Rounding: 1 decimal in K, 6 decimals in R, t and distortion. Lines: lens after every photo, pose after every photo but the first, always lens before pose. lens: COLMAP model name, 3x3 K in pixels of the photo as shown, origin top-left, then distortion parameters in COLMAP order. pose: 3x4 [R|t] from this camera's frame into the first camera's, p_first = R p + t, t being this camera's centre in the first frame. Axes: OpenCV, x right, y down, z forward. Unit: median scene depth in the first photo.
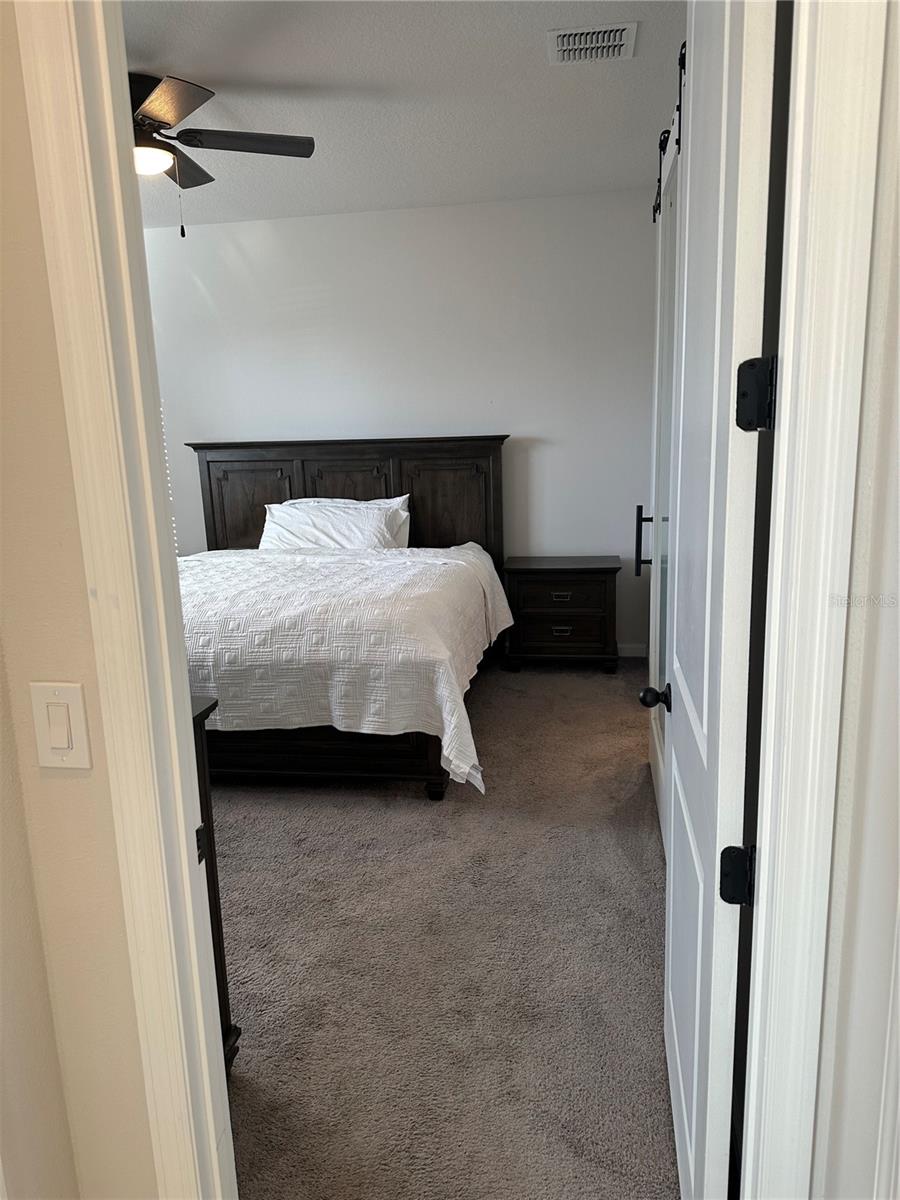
lens RADIAL K [[841.9, 0, 449.4], [0, 841.9, 604.3], [0, 0, 1]] dist [0.093365, -0.118372]
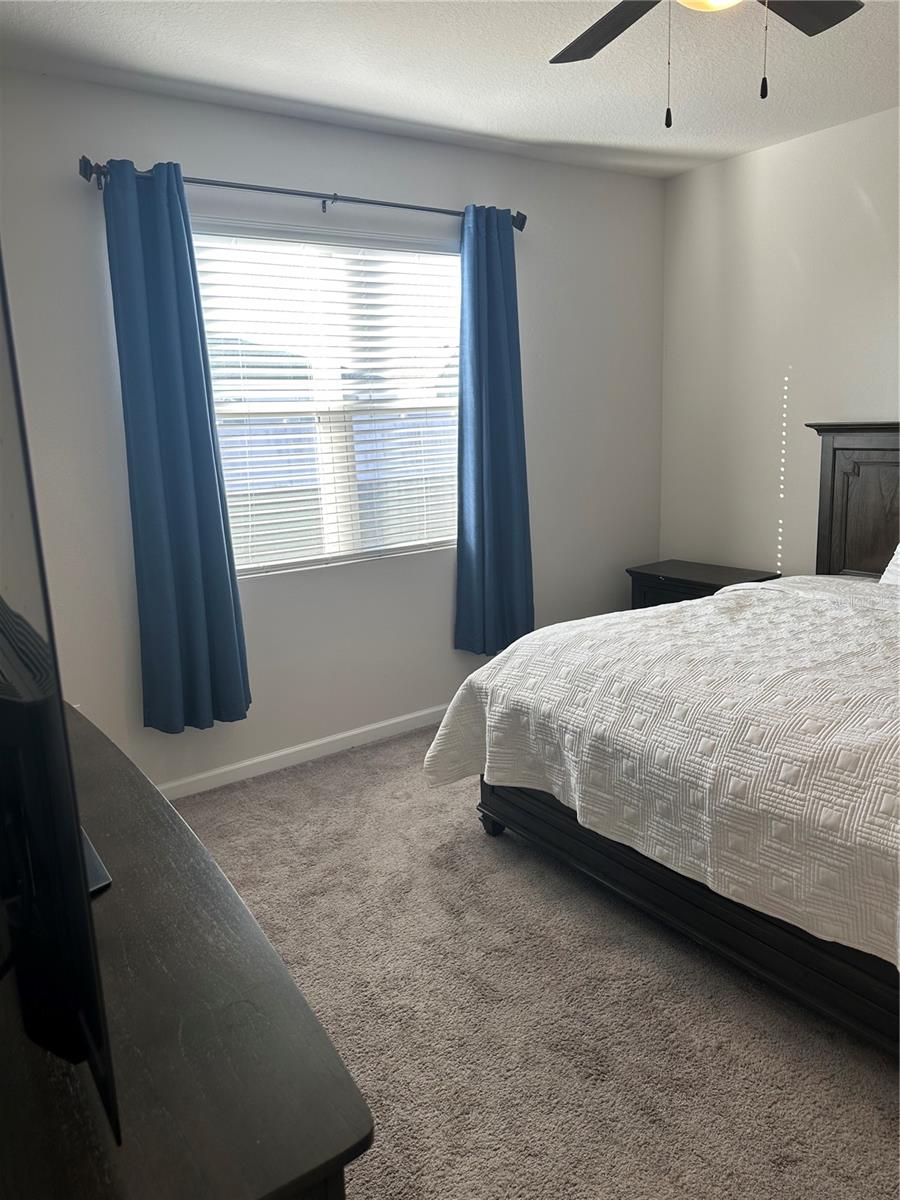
lens RADIAL K [[845.2, 0, 451.7], [0, 845.2, 588.3], [0, 0, 1]] dist [0.082490, -0.129044]
pose [[0.716326, 0.144224, -0.682698, -0.003029], [-0.130166, 0.988851, 0.072323, -0.074099], [0.685517, 0.037057, 0.727113, 0.304149]]
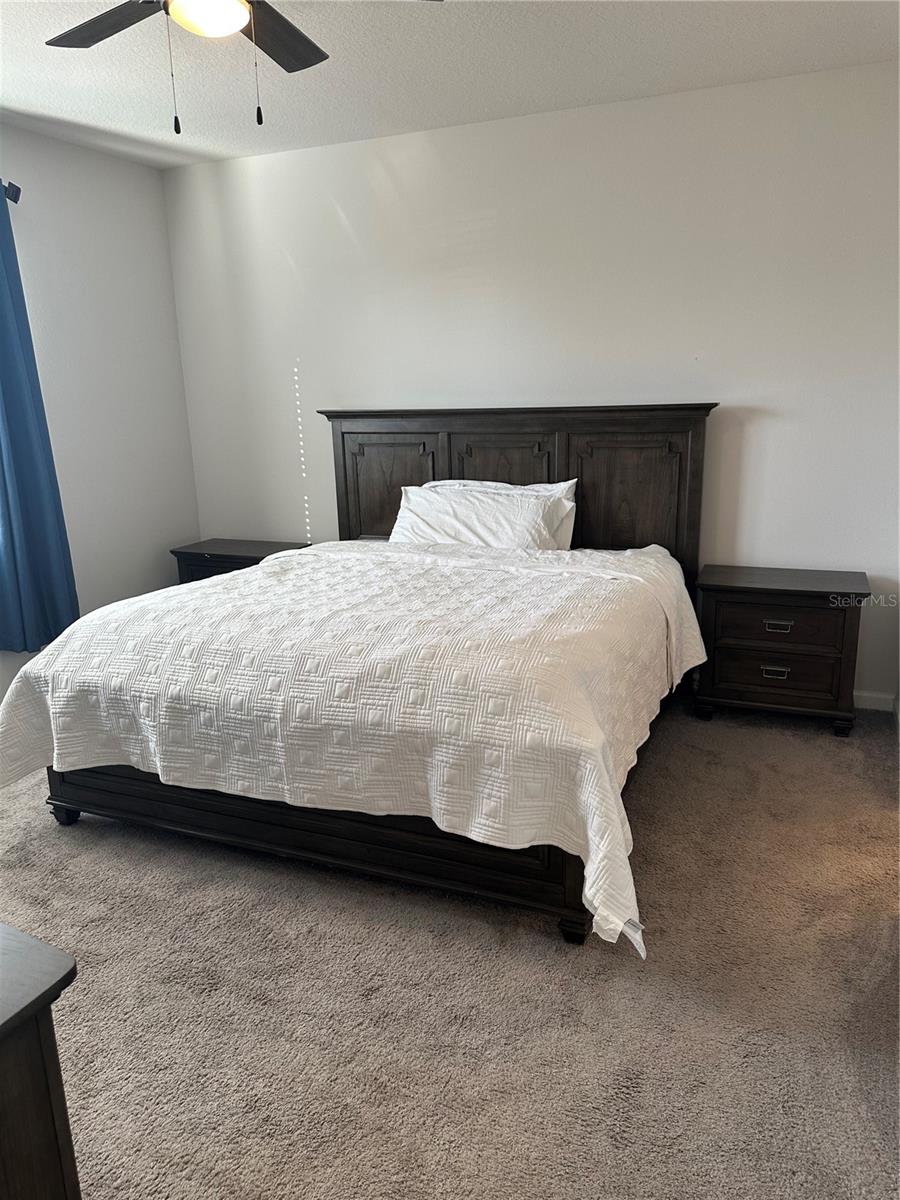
lens RADIAL K [[845.2, 0, 451.7], [0, 845.2, 588.3], [0, 0, 1]] dist [0.082490, -0.129044]
pose [[0.975135, 0.057210, -0.214100, 0.015161], [-0.051394, 0.998145, 0.032637, -0.056229], [0.215570, -0.020822, 0.976266, 0.234444]]
